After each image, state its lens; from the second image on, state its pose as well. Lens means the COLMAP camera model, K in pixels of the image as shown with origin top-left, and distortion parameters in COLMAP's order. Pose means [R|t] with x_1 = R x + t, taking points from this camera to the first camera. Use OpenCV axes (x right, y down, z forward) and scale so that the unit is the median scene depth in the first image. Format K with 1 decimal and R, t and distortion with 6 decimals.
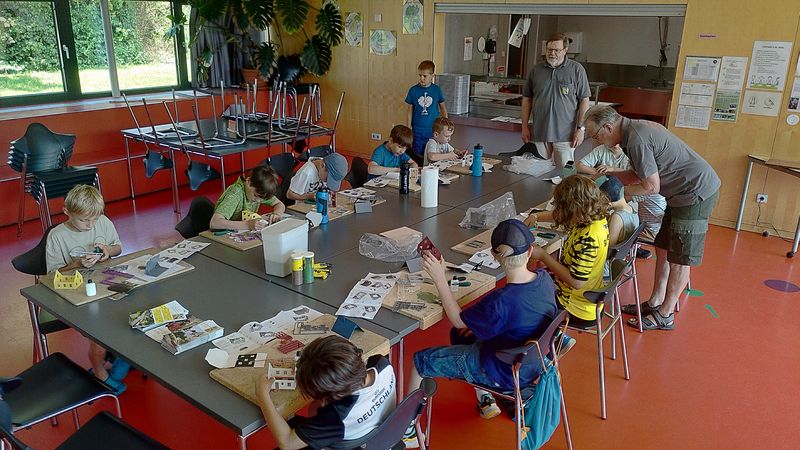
lens RADIAL K [[622.6, 0, 400.0], [0, 622.6, 225.0], [0, 0, 1]] dist [0.007532, 0.006901]
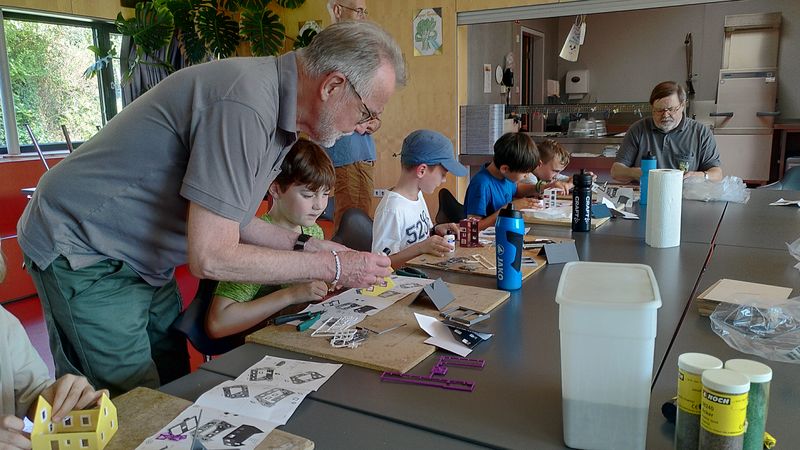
lens RADIAL K [[622.6, 0, 400.0], [0, 622.6, 225.0], [0, 0, 1]] dist [0.007532, 0.006901]
pose [[0.988884, -0.064838, 0.133807, -0.123231], [0.083299, 0.987015, -0.137342, 0.002629], [-0.123164, 0.146961, 0.981444, 0.265884]]
